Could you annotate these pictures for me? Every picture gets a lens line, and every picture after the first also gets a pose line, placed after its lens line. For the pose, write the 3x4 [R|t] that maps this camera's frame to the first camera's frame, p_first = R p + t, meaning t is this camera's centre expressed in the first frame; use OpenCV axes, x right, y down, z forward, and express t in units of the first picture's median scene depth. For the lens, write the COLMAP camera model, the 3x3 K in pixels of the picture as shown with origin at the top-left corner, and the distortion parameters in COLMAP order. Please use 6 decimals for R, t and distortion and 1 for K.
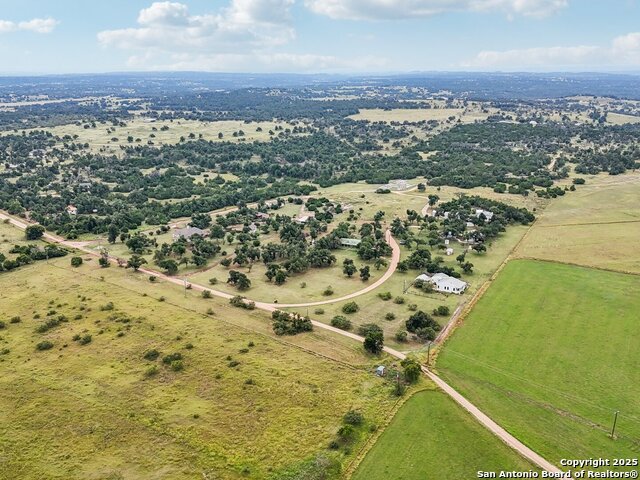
lens RADIAL K [[500.5, 0, 320.0], [0, 500.5, 240.0], [0, 0, 1]] dist [0.004286, -0.004350]
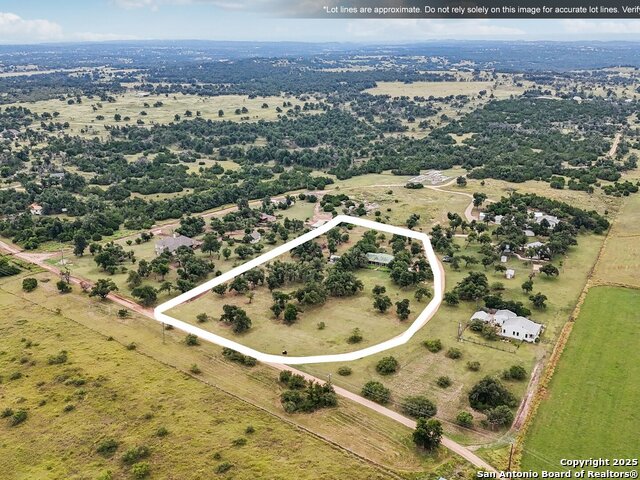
lens RADIAL K [[500.5, 0, 320.0], [0, 500.5, 240.0], [0, 0, 1]] dist [0.004286, -0.004350]
pose [[0.999879, 0.006097, -0.014339, -0.017541], [-0.005314, 0.998527, 0.054003, -0.053922], [0.014648, -0.053920, 0.998438, 0.177460]]
